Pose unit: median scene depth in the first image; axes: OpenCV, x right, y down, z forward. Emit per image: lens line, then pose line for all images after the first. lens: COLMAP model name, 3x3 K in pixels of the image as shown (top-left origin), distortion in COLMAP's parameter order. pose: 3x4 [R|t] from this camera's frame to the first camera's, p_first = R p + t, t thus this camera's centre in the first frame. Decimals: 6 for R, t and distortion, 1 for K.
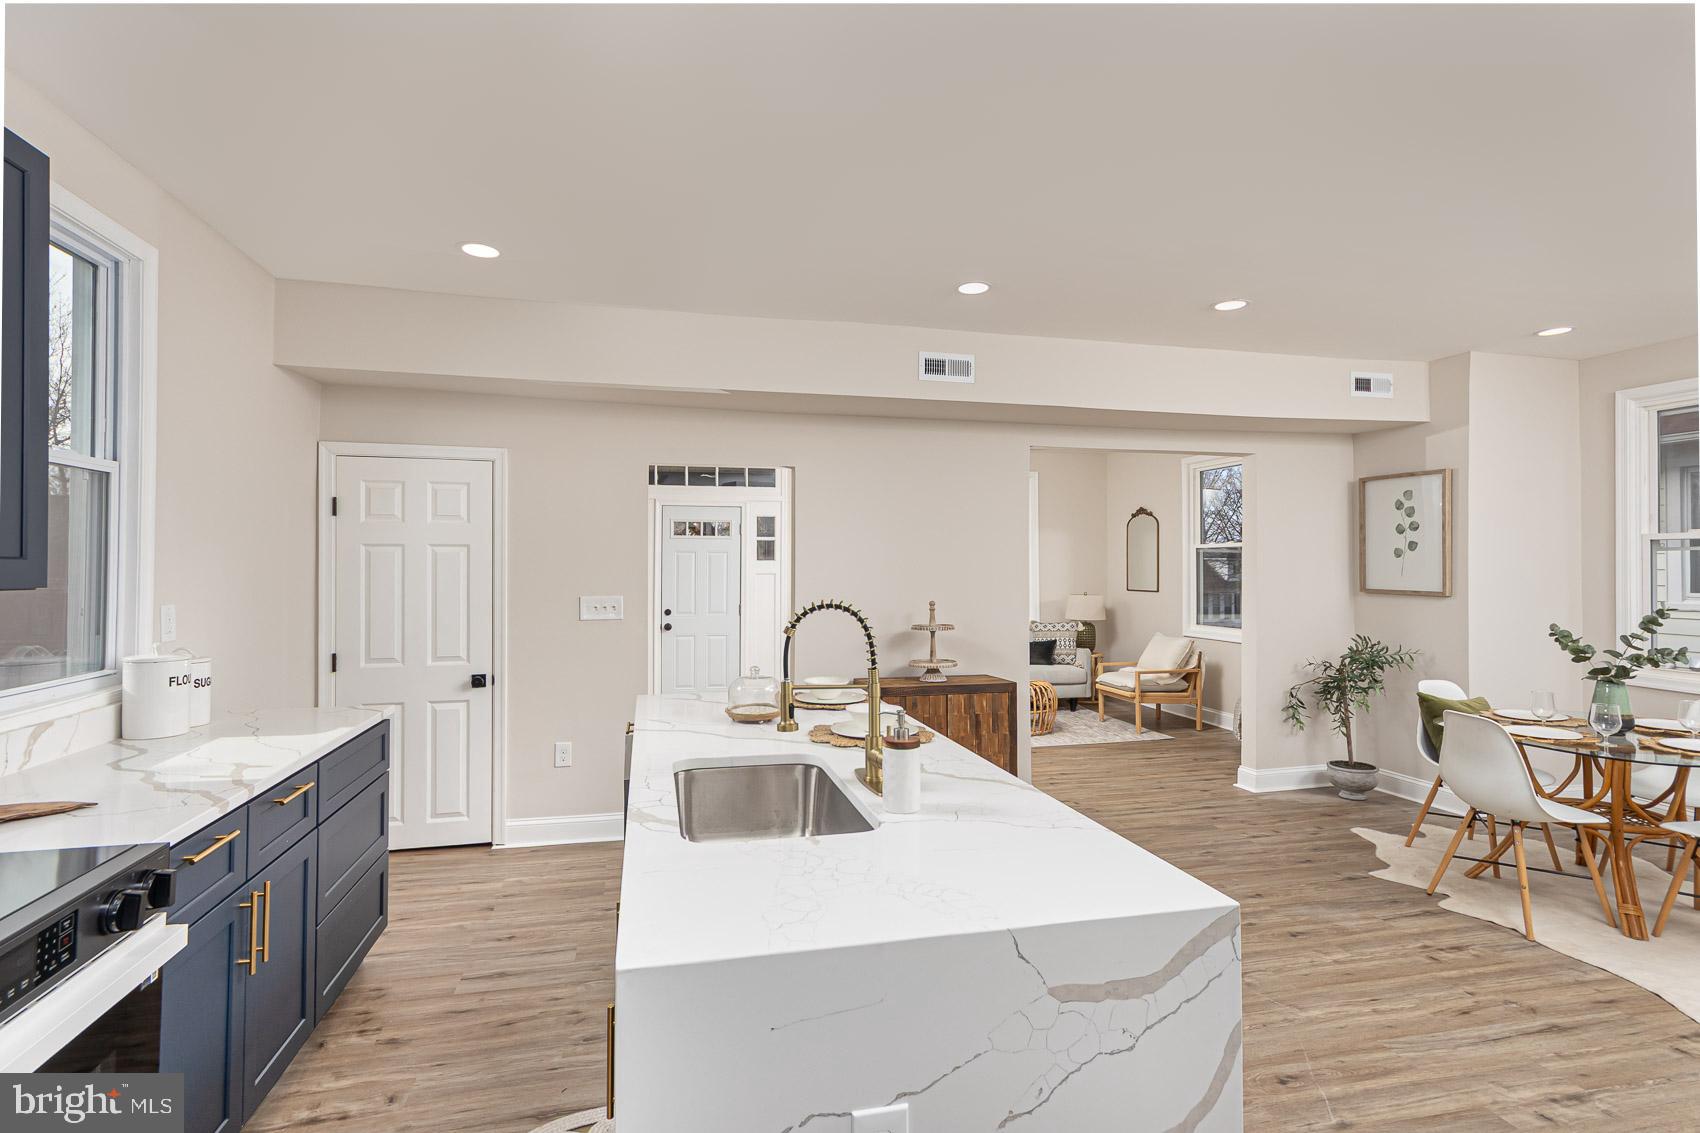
lens RADIAL K [[824.1, 0, 833.7], [0, 824.1, 558.2], [0, 0, 1]] dist [0.001631, 0.001464]
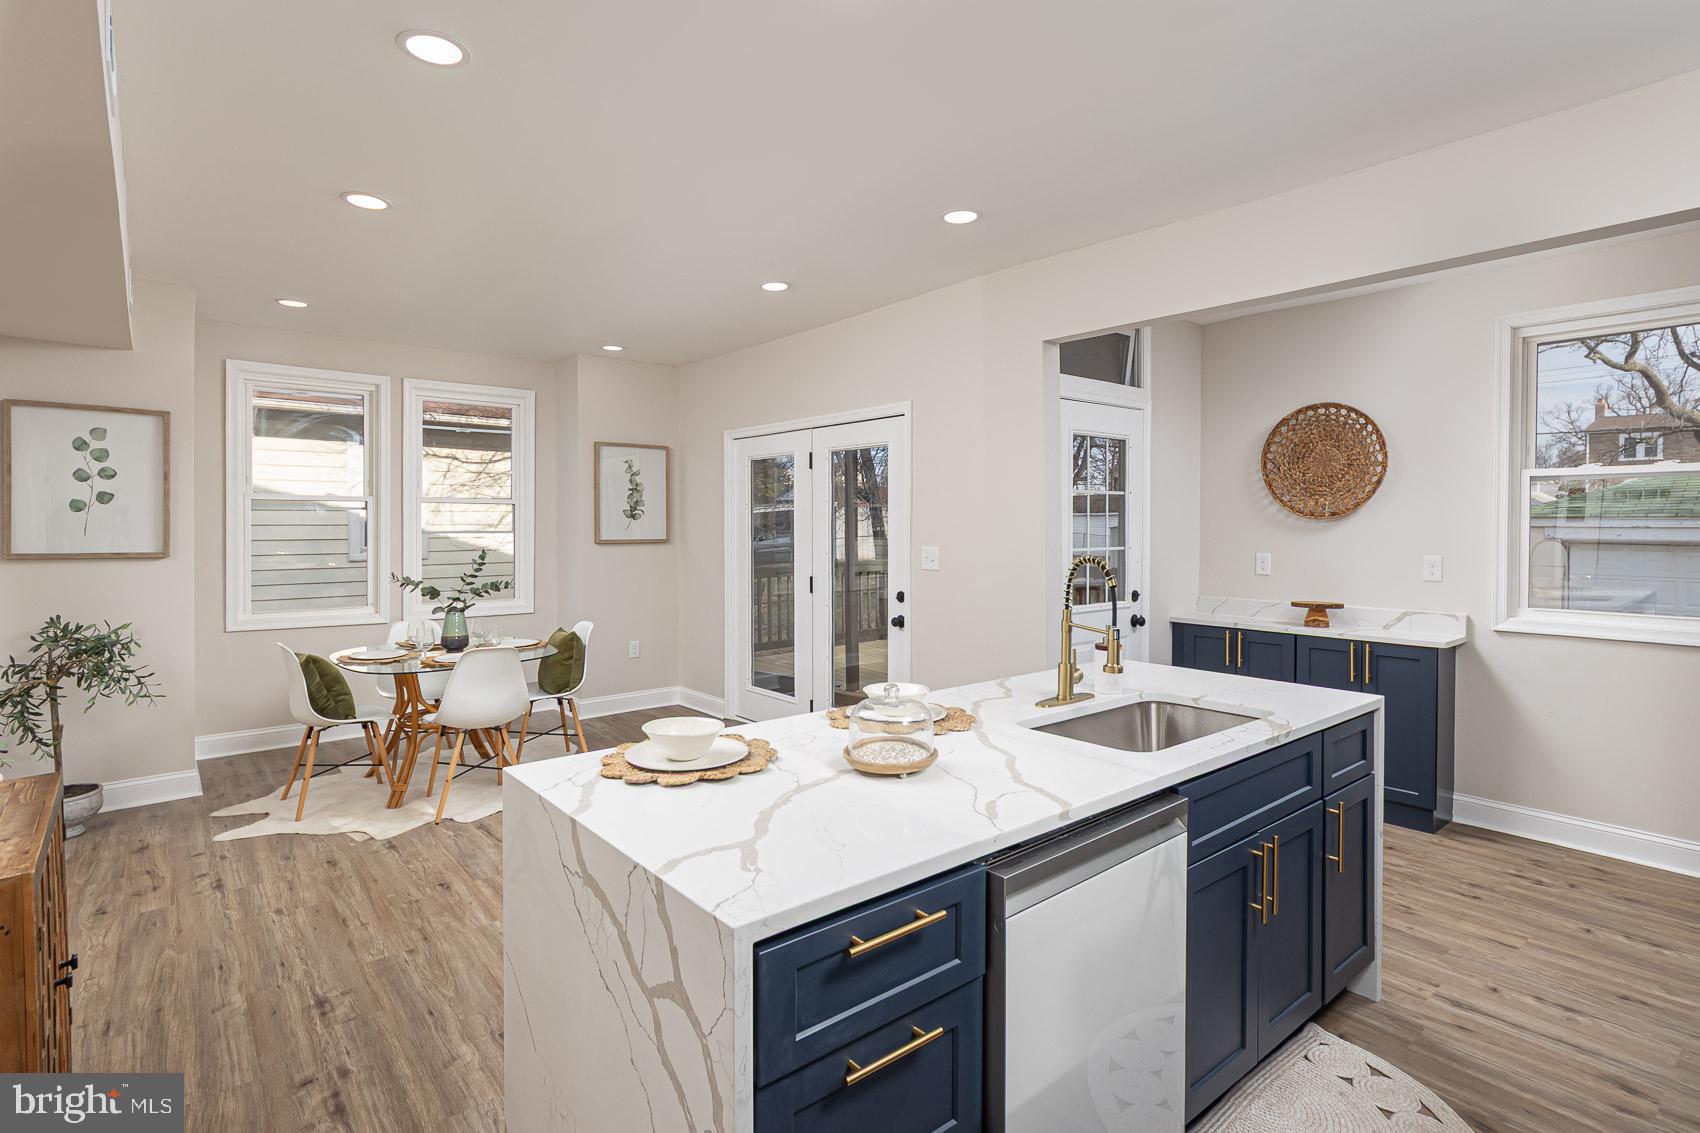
lens RADIAL K [[824.1, 0, 846.6], [0, 824.1, 536.2], [0, 0, 1]] dist [0.001631, 0.001464]
pose [[-0.448373, -0.016388, 0.893696, -0.359556], [-0.011709, 0.999854, 0.012460, 0.004056], [-0.893770, -0.004878, -0.448500, 0.733677]]
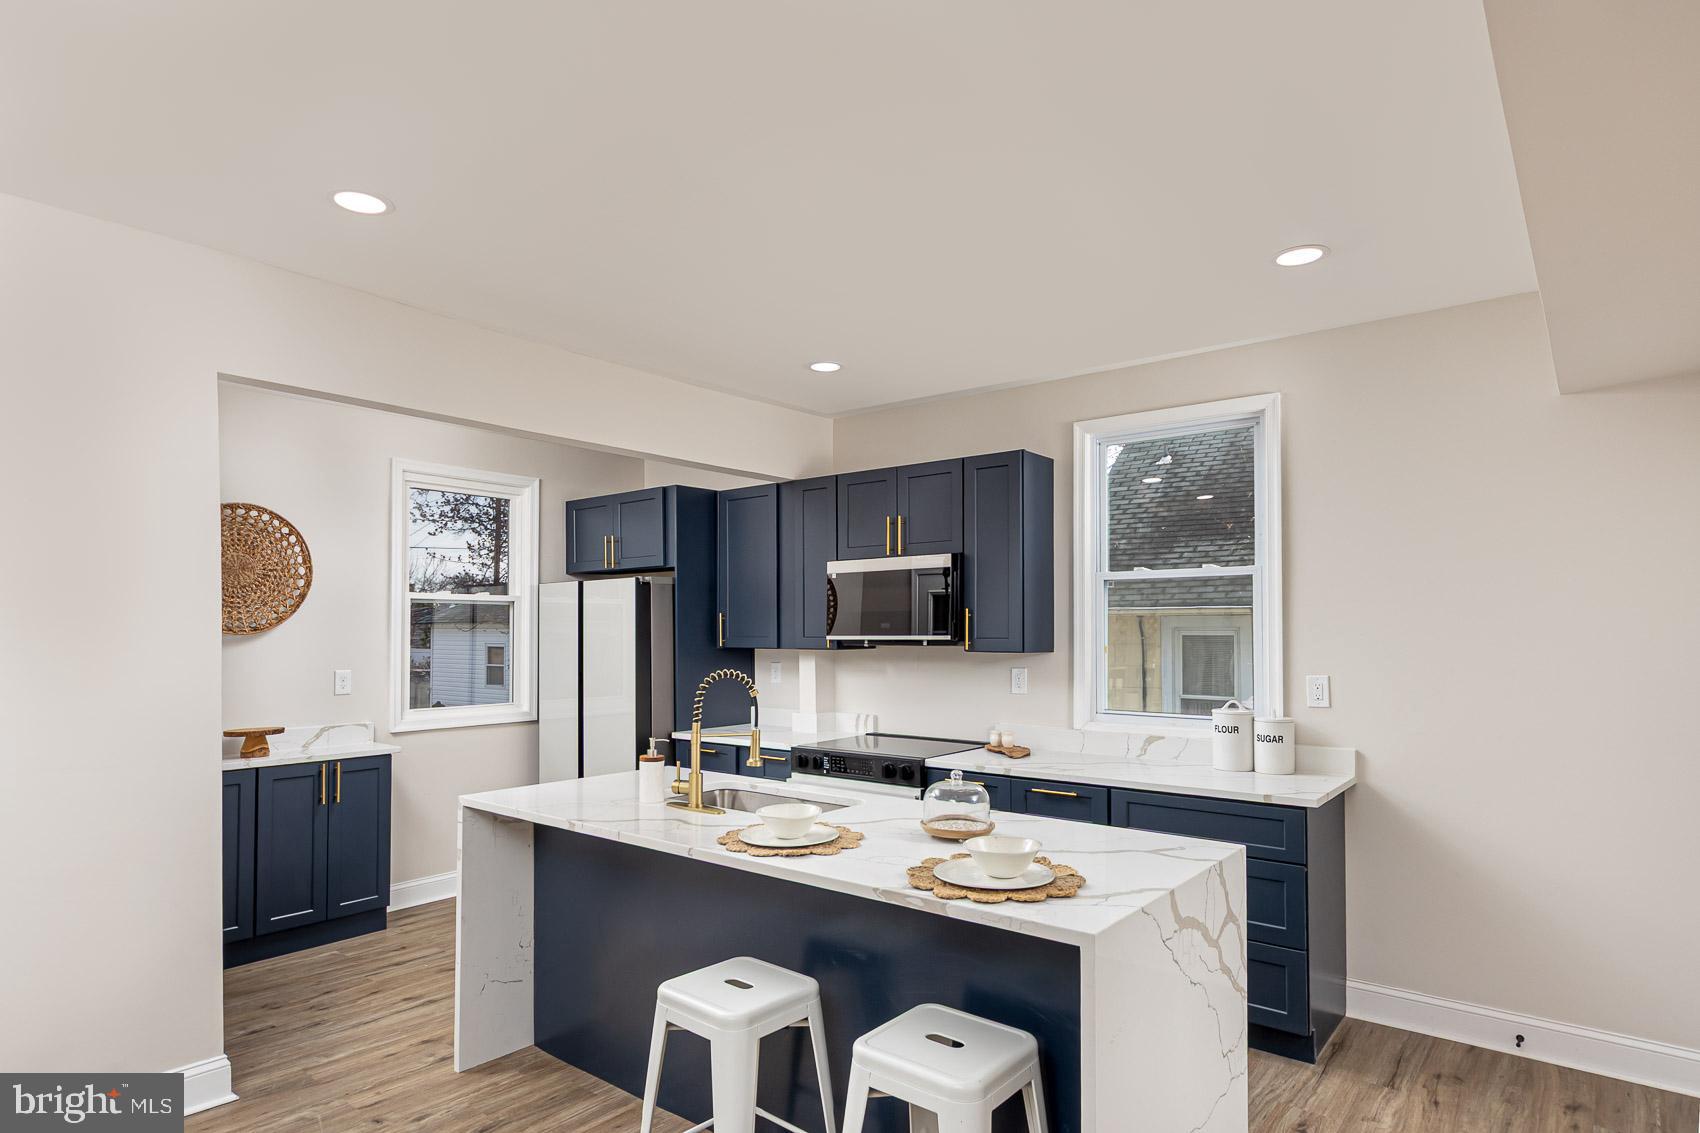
lens RADIAL K [[951.3, 0, 824.2], [0, 951.3, 600.7], [0, 0, 1]] dist [0.008735, 0.003713]
pose [[-0.804168, -0.018311, -0.594120, 0.313850], [0.007290, 0.999146, -0.040662, -0.000807], [0.594357, -0.037030, -0.803348, 0.936619]]
